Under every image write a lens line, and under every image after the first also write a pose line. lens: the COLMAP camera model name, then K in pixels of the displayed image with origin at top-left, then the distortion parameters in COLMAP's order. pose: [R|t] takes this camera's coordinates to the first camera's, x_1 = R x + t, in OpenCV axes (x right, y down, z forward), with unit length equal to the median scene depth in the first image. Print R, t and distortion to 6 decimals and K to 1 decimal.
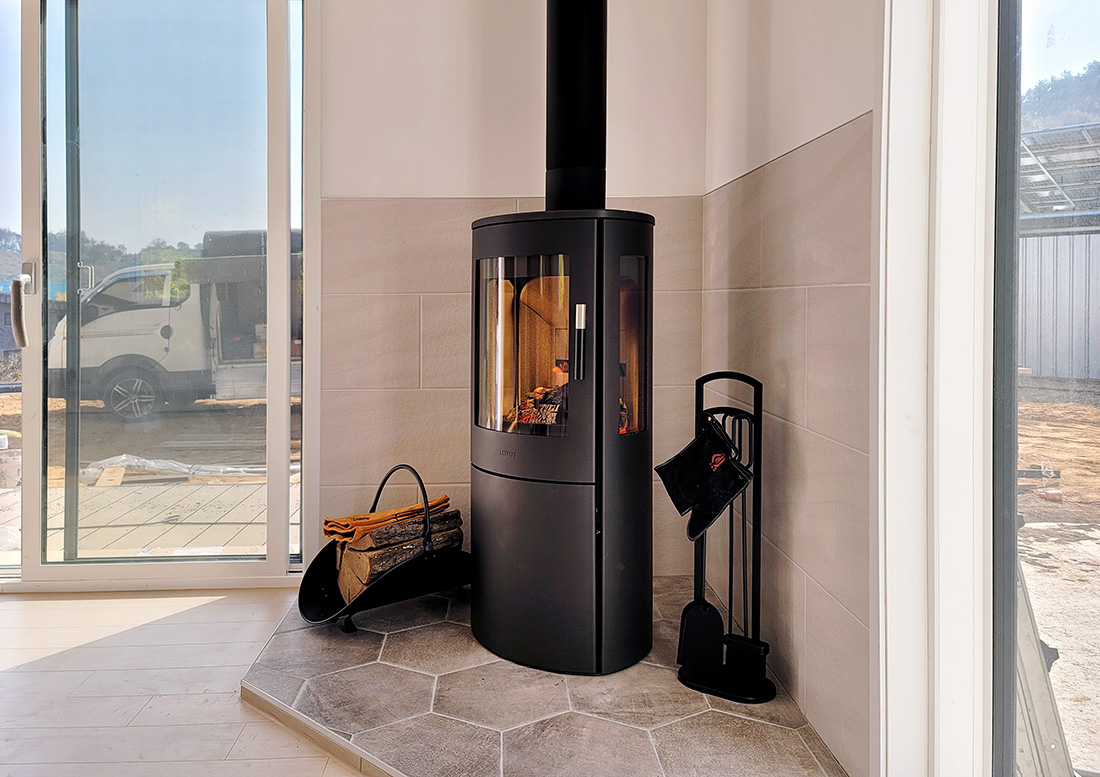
lens RADIAL K [[862.6, 0, 479.7], [0, 862.6, 310.5], [0, 0, 1]] dist [0.050560, 0.003644]
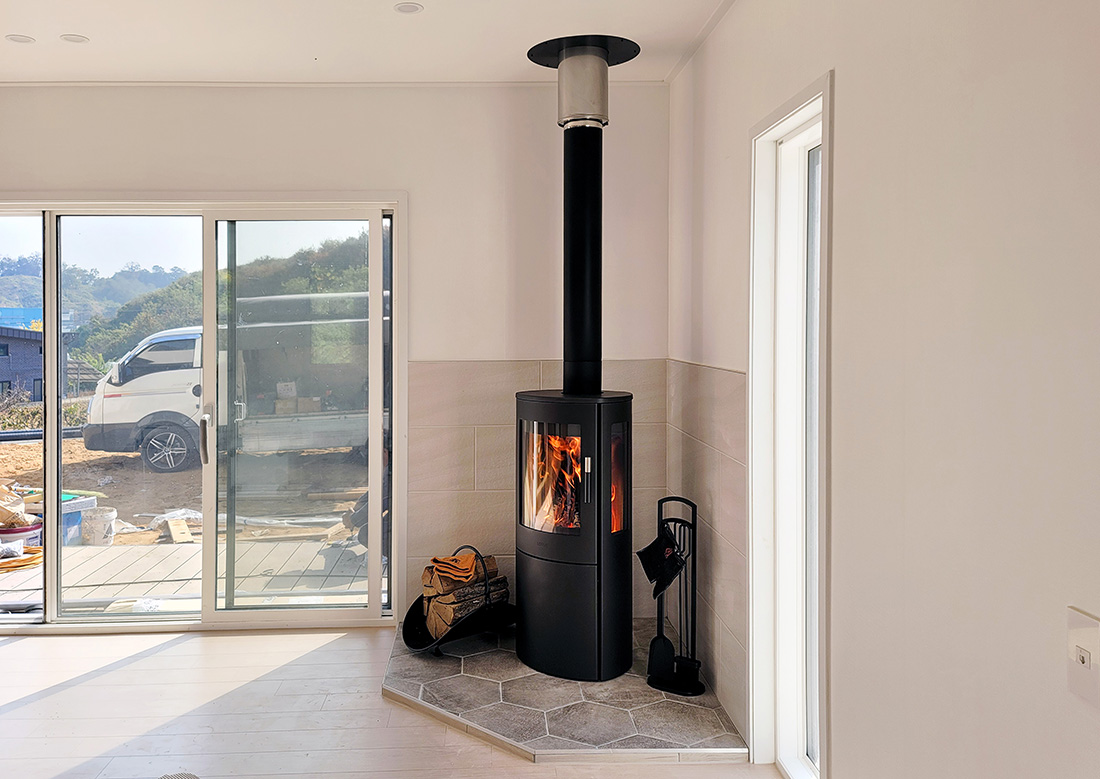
lens RADIAL K [[855.7, 0, 473.0], [0, 855.7, 342.3], [0, 0, 1]] dist [0.047114, 0.000637]
pose [[0.999950, -0.002002, 0.009767, -0.110846], [0.002005, 0.999998, -0.000335, -0.211279], [-0.009766, 0.000354, 0.999952, -0.598948]]
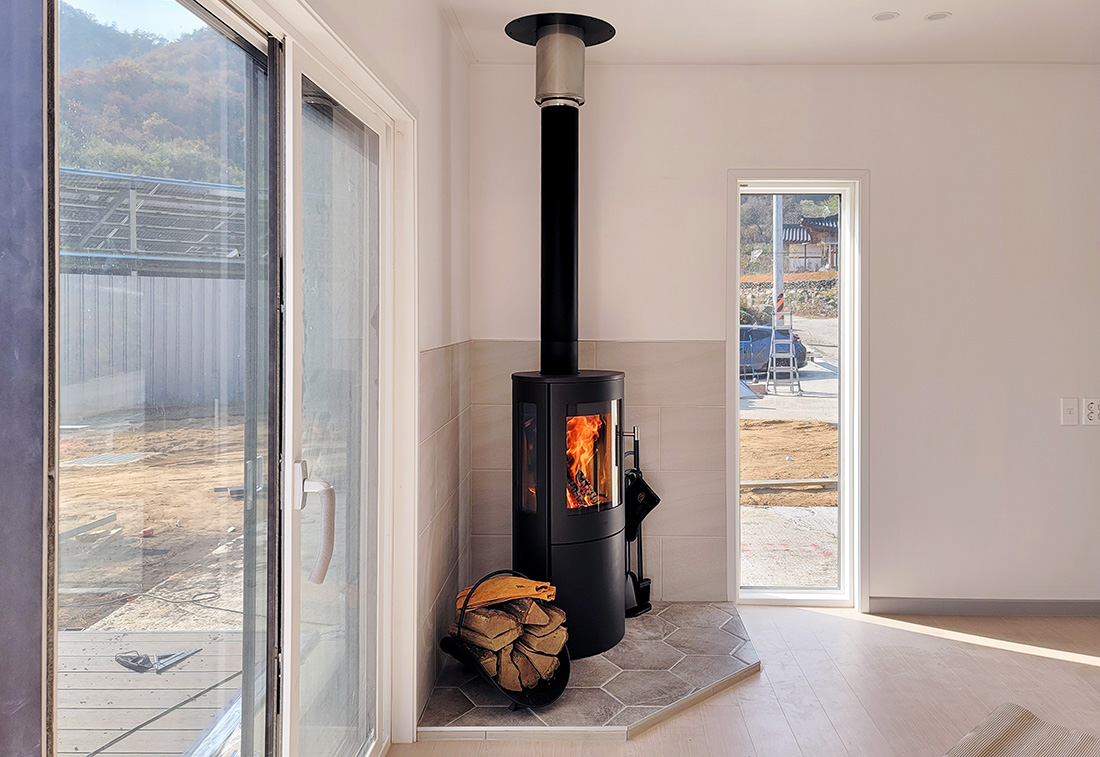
lens RADIAL K [[870.0, 0, 578.4], [0, 870.0, 328.6], [0, 0, 1]] dist [0.048318, -0.007238]
pose [[-0.000706, -0.010582, 0.999944, -1.584461], [0.005572, 0.999928, 0.010586, -0.216979], [-0.999984, 0.005579, -0.000647, 1.045612]]
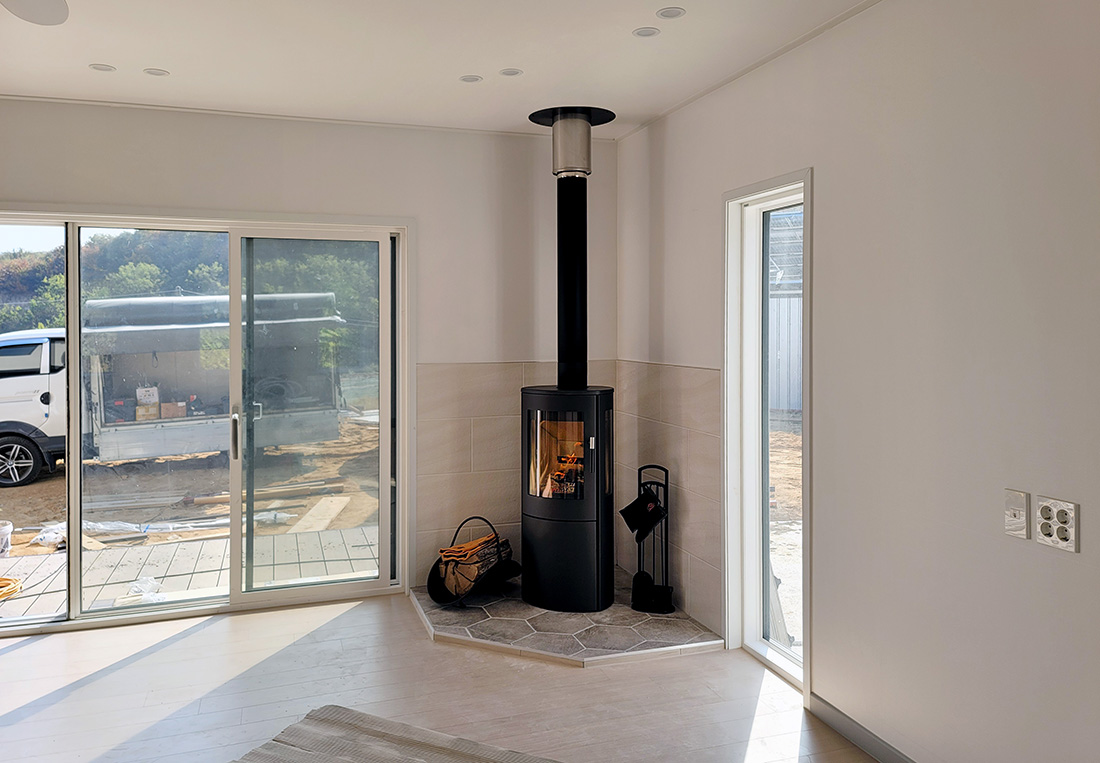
lens RADIAL K [[815.3, 0, 549.1], [0, 815.3, 342.3], [0, 0, 1]] dist [0.054487, -0.003602]
pose [[0.950071, -0.003047, 0.312019, -0.565516], [0.004246, 0.999986, -0.003162, -0.218042], [-0.312005, 0.004329, 0.950071, -0.817752]]
